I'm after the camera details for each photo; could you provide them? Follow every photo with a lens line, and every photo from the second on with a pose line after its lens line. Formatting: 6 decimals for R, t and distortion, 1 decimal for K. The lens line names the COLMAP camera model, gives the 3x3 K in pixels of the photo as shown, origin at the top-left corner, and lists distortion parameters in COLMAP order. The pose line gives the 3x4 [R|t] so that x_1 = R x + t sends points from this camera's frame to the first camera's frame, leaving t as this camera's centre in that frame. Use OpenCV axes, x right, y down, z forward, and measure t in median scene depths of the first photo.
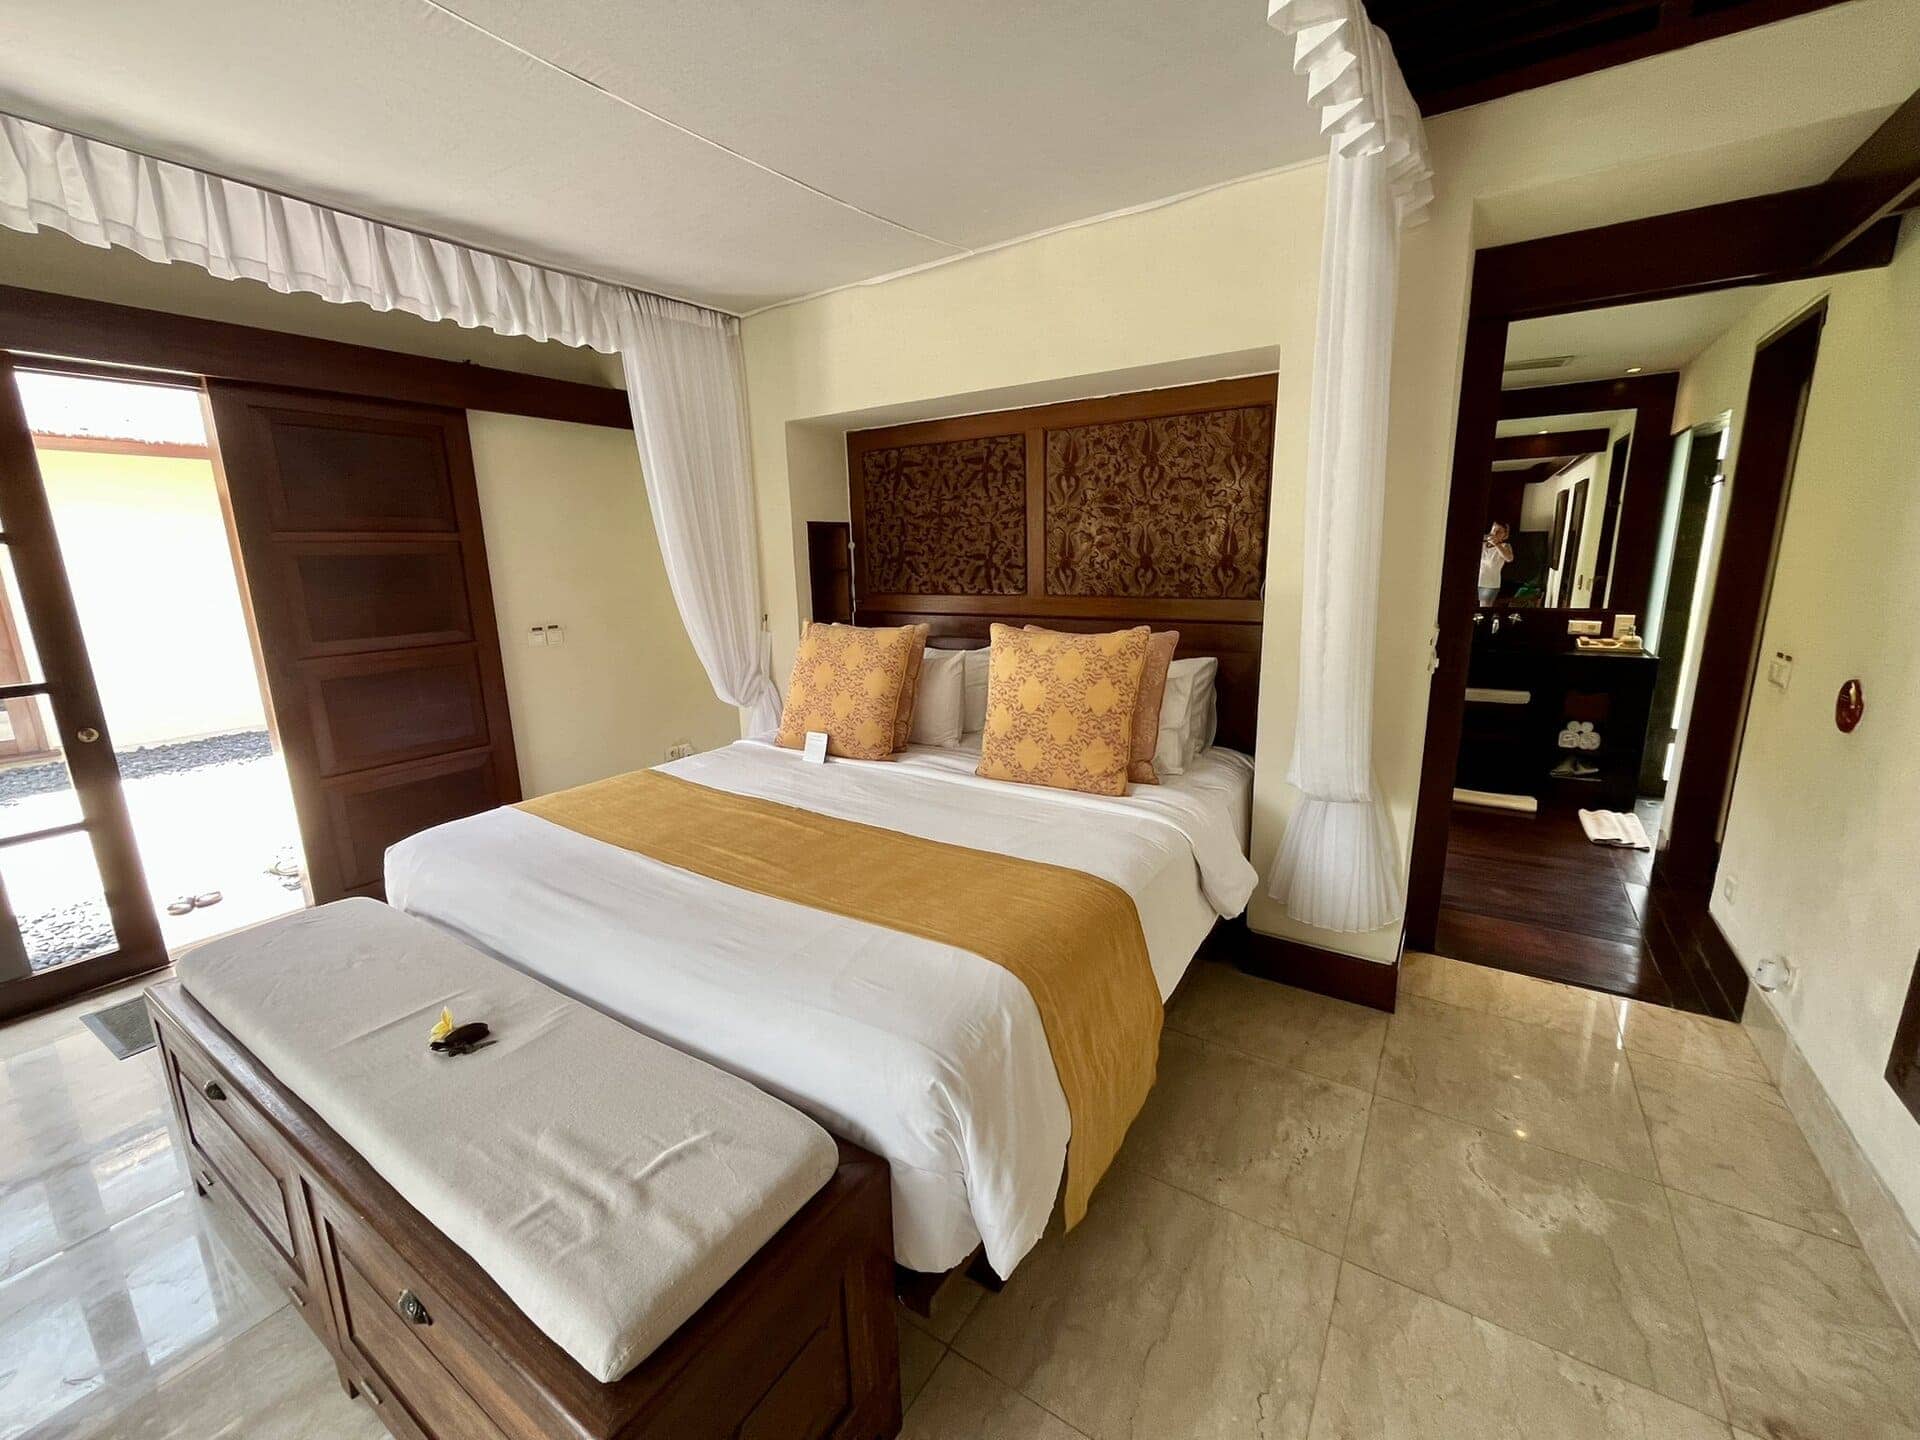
lens RADIAL K [[778.2, 0, 963.5], [0, 778.2, 716.4], [0, 0, 1]] dist [-0.001189, -0.000373]
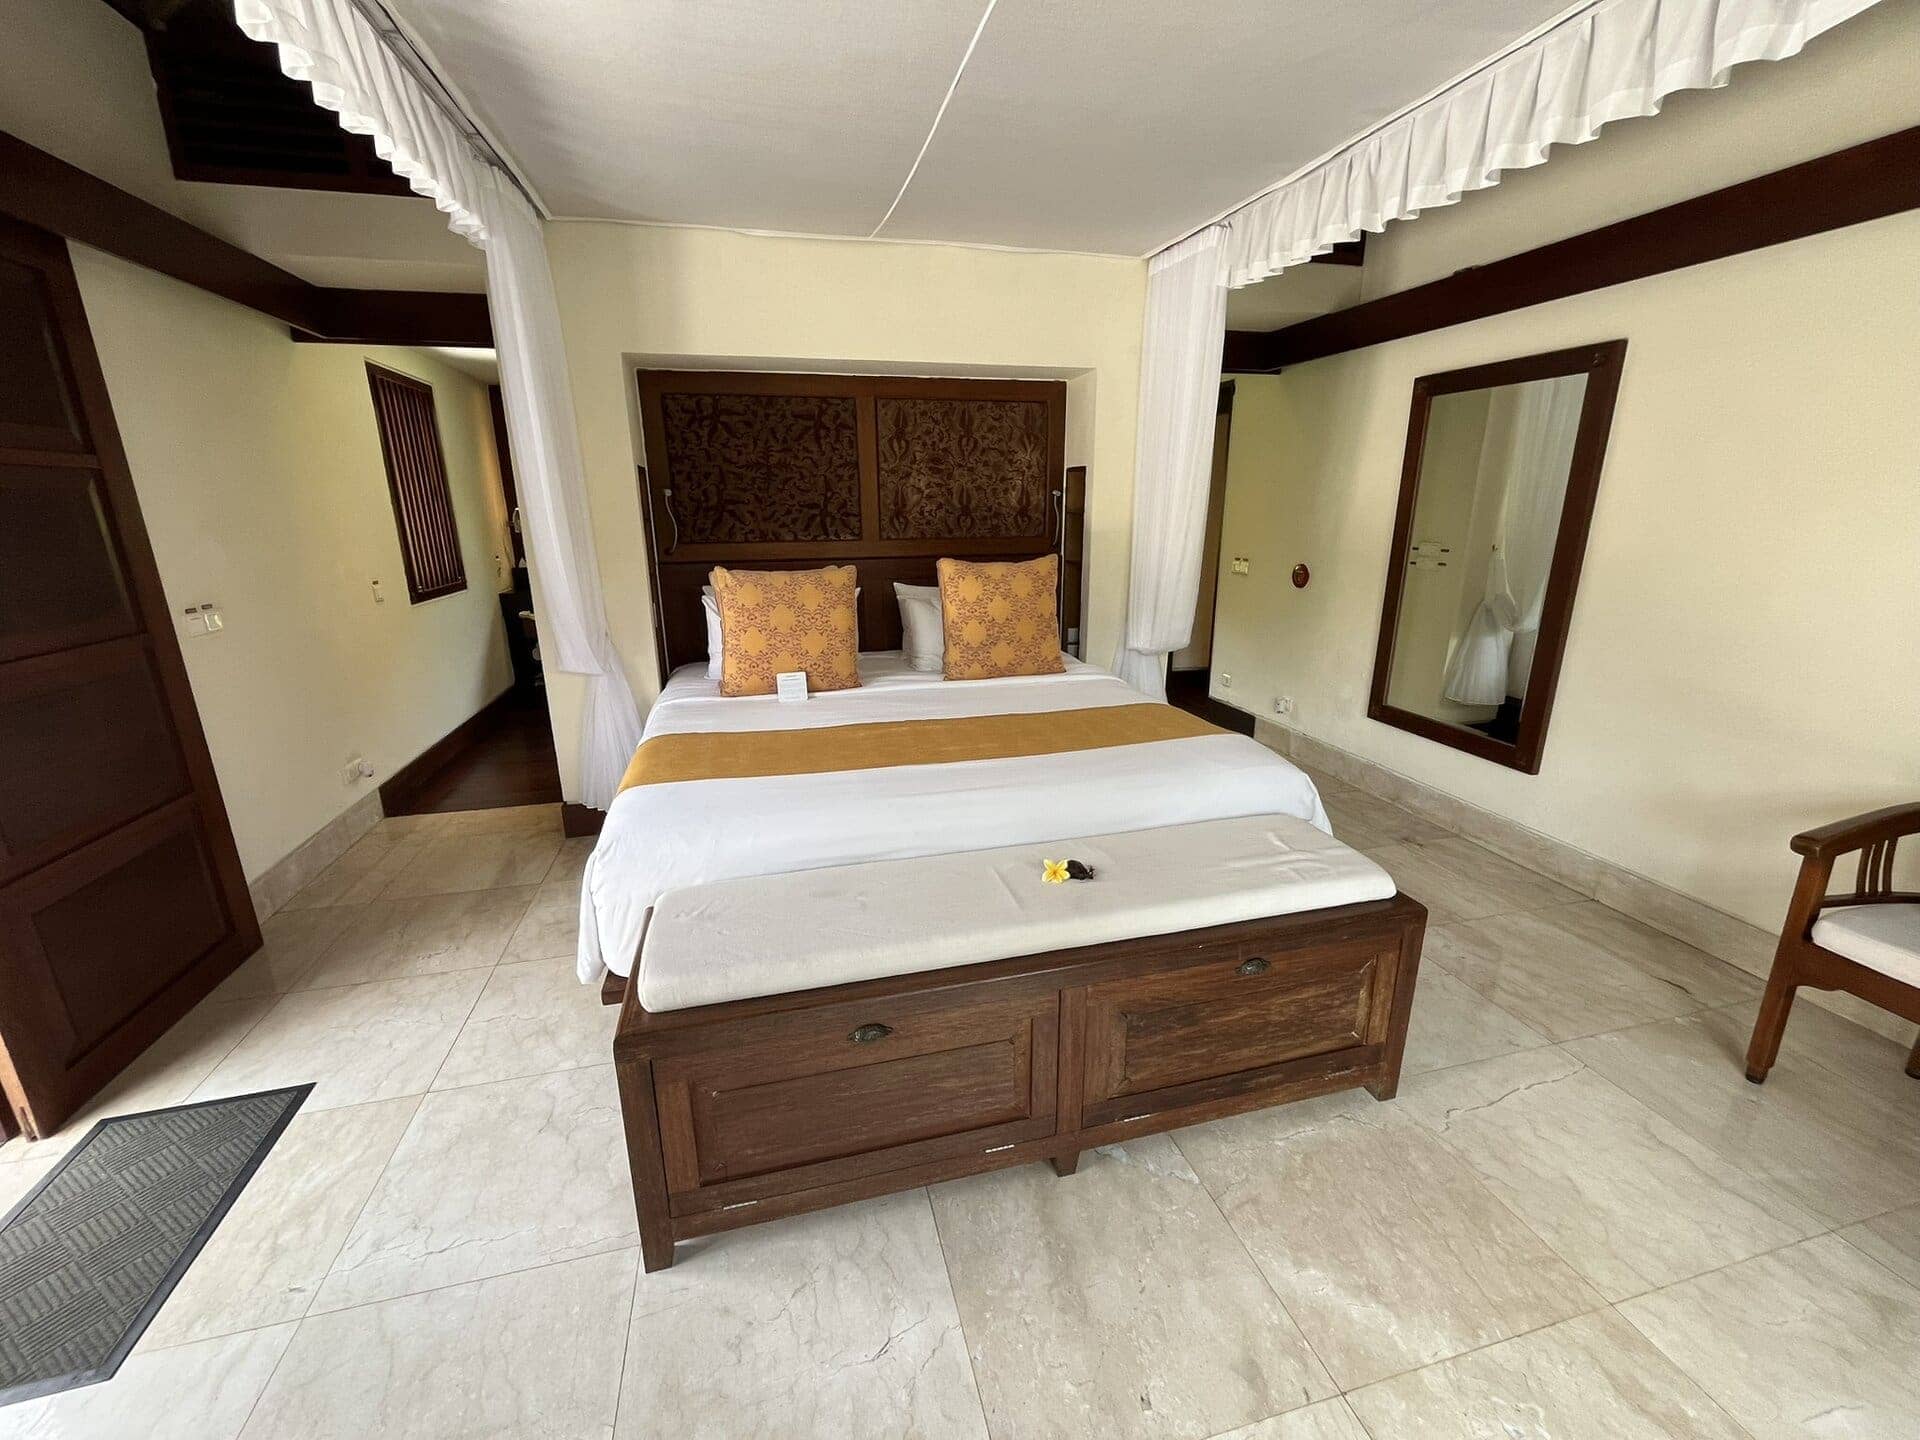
lens RADIAL K [[778.2, 0, 959.8], [0, 778.2, 713.6], [0, 0, 1]] dist [-0.001189, -0.000373]
pose [[0.673332, -0.176562, 0.717948, -0.744755], [0.146846, 0.983657, 0.104186, -0.000815], [-0.724610, 0.035276, 0.688255, 0.112283]]
